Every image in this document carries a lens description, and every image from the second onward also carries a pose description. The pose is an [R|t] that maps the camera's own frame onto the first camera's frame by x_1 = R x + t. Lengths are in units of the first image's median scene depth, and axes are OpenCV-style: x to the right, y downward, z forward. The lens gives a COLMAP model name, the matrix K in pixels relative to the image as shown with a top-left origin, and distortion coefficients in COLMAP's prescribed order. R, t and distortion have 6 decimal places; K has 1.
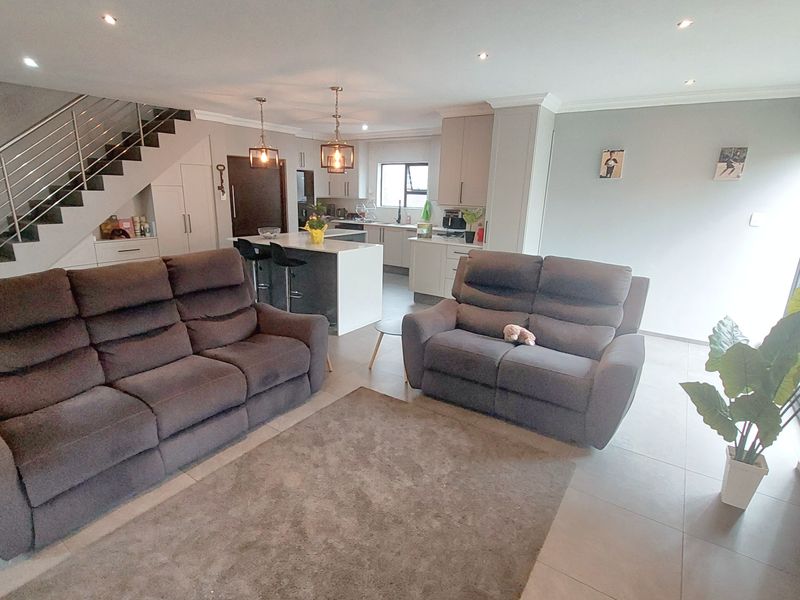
lens RADIAL K [[425.1, 0, 378.3], [0, 425.1, 311.4], [0, 0, 1]] dist [-0.007528, -0.010457]
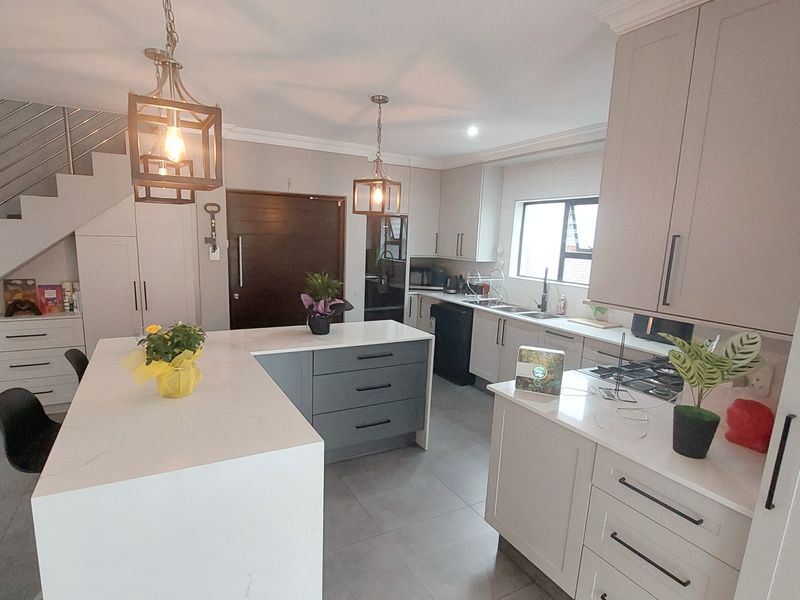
lens RADIAL K [[425.1, 0, 378.3], [0, 425.1, 311.4], [0, 0, 1]] dist [-0.007528, -0.010457]
pose [[0.893714, 0.088364, -0.439849, 0.138663], [-0.138984, 0.986711, -0.084170, -0.189251], [0.426566, 0.136356, 0.894119, 0.626191]]
